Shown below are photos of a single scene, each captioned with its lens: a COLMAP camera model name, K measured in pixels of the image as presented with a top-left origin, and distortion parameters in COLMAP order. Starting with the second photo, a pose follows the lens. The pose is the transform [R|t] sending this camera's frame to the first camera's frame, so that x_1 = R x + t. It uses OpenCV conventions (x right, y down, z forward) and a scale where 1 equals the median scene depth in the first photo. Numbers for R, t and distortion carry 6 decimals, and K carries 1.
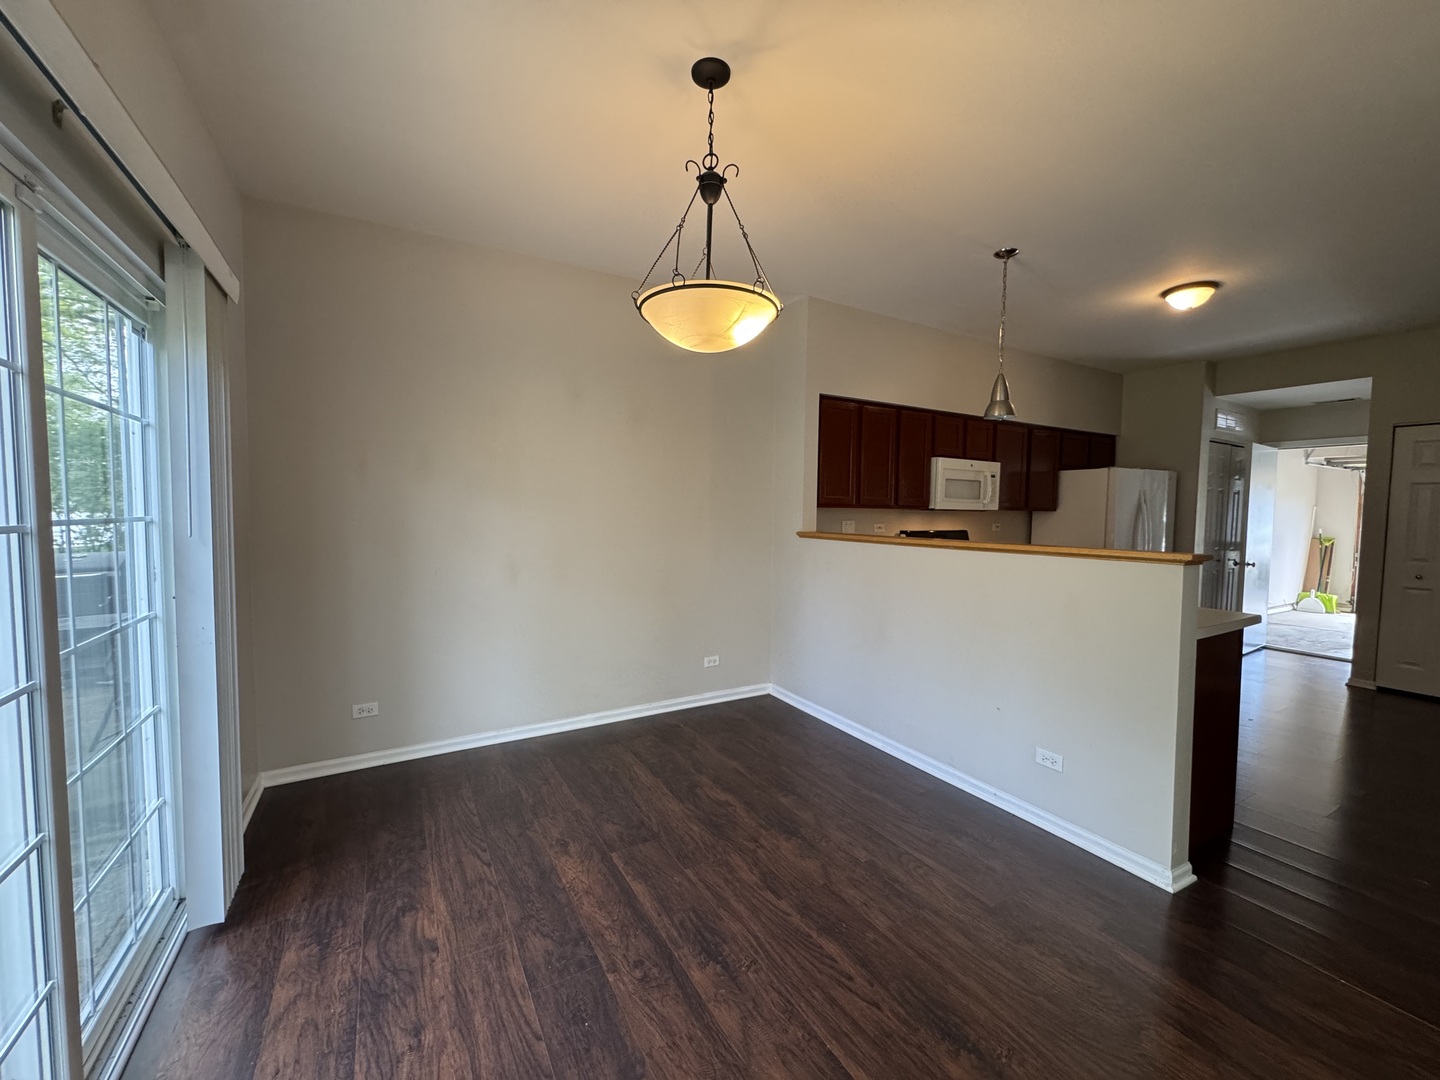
lens RADIAL K [[572.5, 0, 716.4], [0, 572.5, 540.5], [0, 0, 1]] dist [-0.002308, -0.000010]
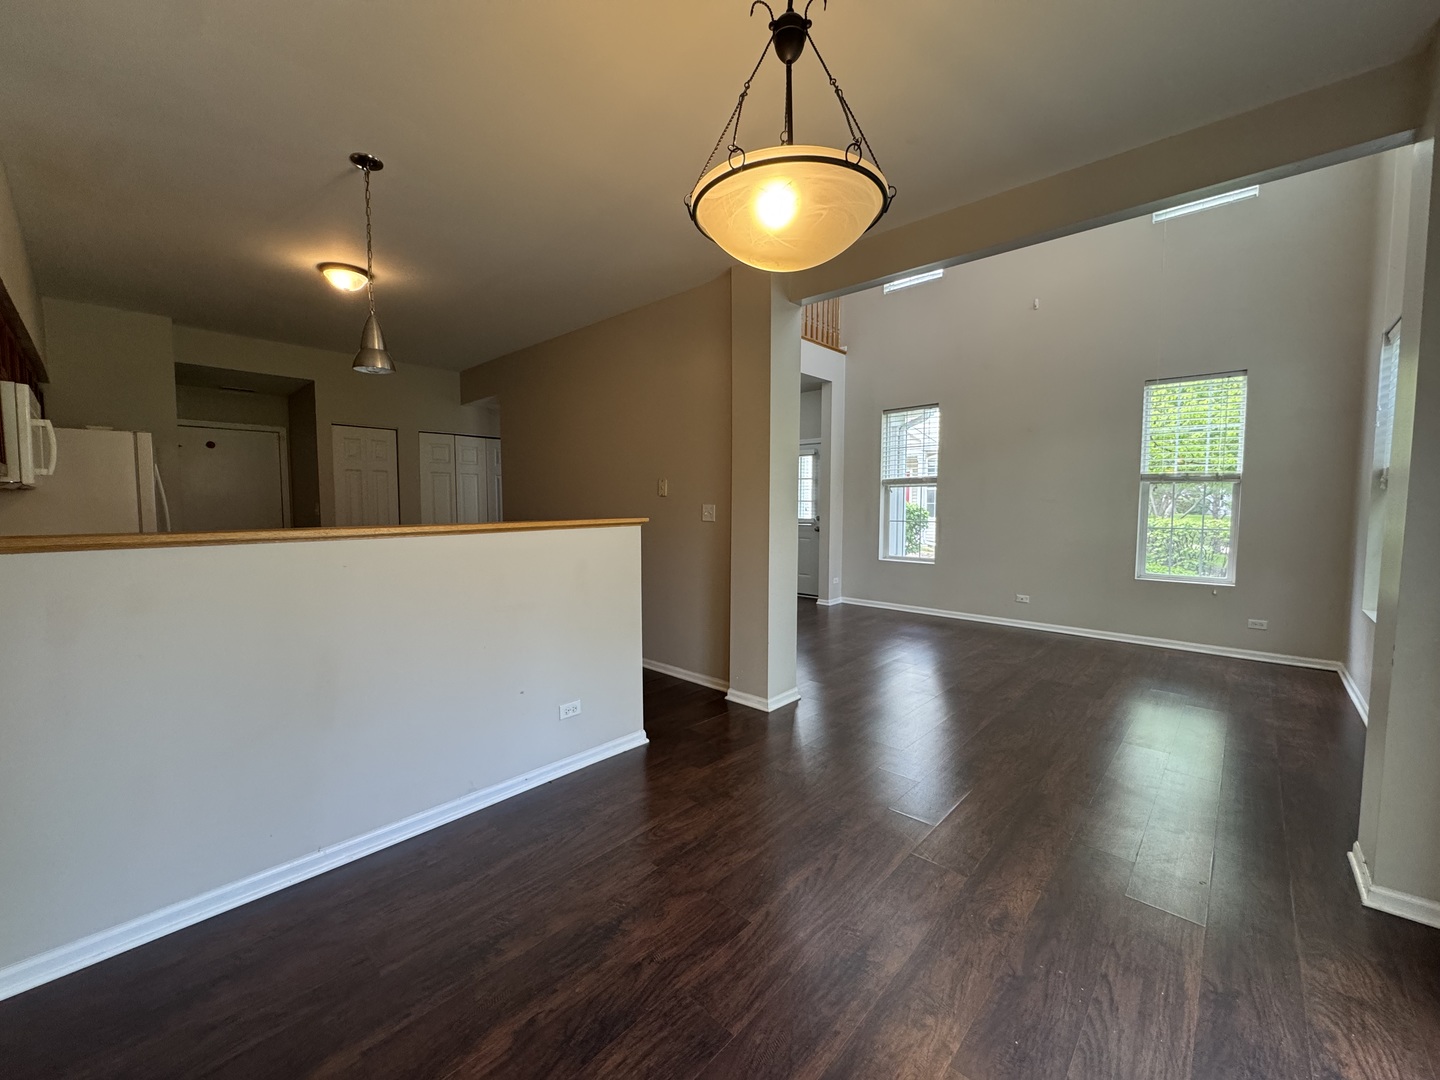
lens RADIAL K [[572.8, 0, 720.0], [0, 572.8, 540.0], [0, 0, 1]] dist [-0.001524, -0.000145]
pose [[-0.300402, -0.078750, 0.950556, -0.714213], [0.046587, 0.994185, 0.097087, -0.057923], [-0.952674, 0.073448, -0.294986, 1.329176]]
